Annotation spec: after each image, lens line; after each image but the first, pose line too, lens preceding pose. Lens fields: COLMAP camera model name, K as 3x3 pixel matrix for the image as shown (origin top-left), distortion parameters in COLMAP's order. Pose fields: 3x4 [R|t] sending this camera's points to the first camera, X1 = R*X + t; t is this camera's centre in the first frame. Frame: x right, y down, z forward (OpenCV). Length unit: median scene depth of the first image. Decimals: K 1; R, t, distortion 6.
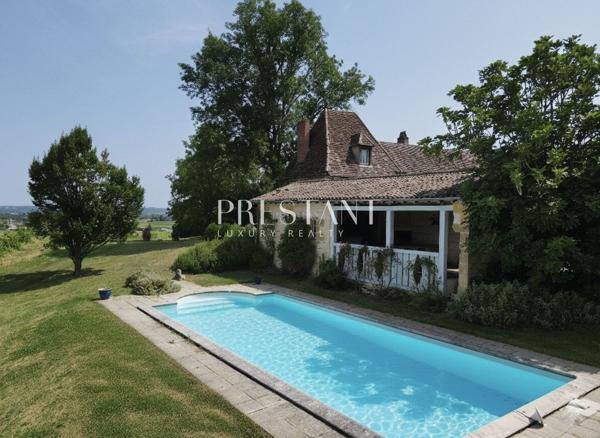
lens RADIAL K [[445.0, 0, 300.0], [0, 445.0, 219.0], [0, 0, 1]] dist [0.001351, 0.000806]
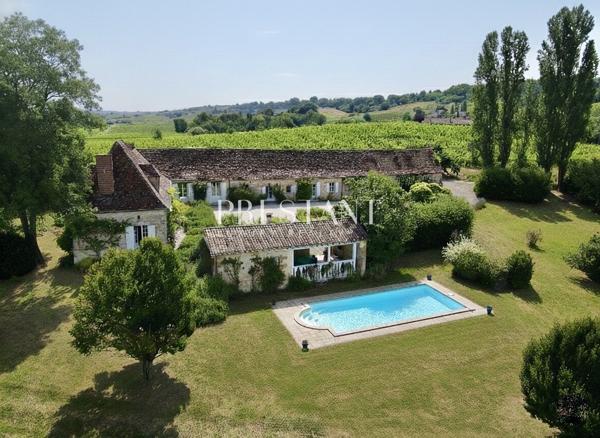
lens RADIAL K [[445.0, 0, 300.0], [0, 445.0, 219.0], [0, 0, 1]] dist [0.001351, 0.000806]
pose [[0.266196, -0.230064, 0.936061, -2.002050], [0.017287, 0.972082, 0.234002, -0.715452], [-0.963764, -0.046109, 0.262742, 0.590812]]
